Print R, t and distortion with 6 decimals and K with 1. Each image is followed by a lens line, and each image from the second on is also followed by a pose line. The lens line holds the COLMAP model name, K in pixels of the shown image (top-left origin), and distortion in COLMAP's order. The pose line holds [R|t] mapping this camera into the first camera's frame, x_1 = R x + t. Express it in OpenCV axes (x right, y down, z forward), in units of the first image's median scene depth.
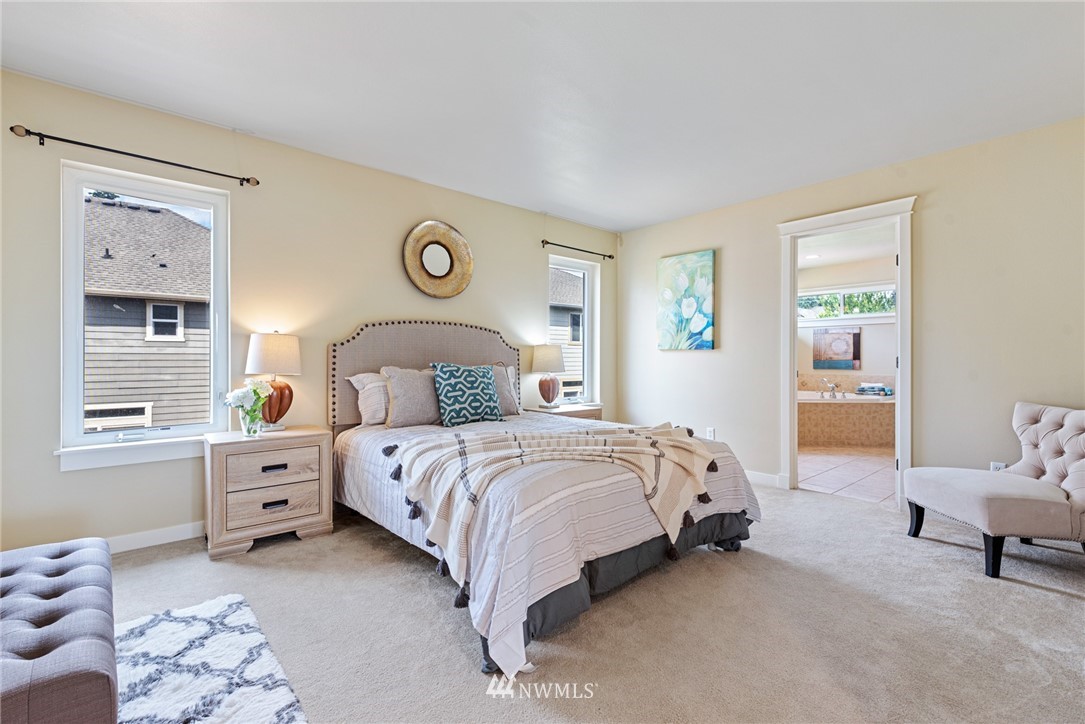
lens RADIAL K [[495.3, 0, 565.0], [0, 495.3, 361.5], [0, 0, 1]] dist [-0.000060, -0.000057]
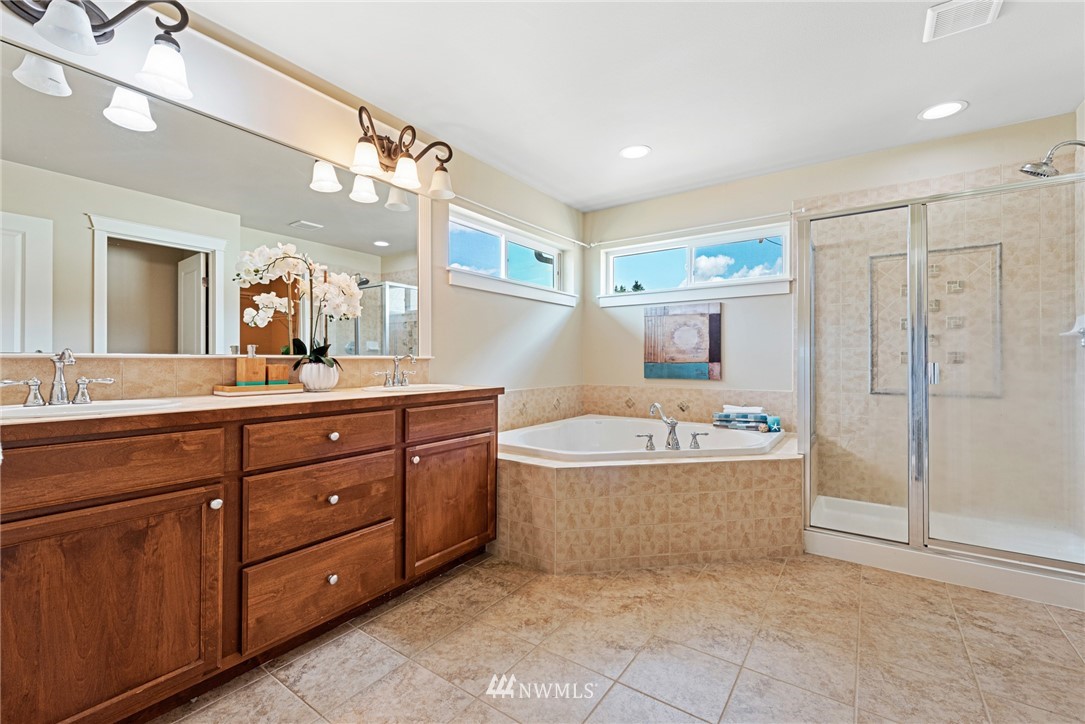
lens RADIAL K [[460.6, 0, 542.5], [0, 460.6, 362.0], [0, 0, 1]] dist [0.000288, 0.000011]
pose [[0.979680, 0.000957, 0.200564, 0.309158], [-0.000572, 0.999998, -0.001978, -0.002464], [-0.200566, 0.001823, 0.979679, 0.556612]]
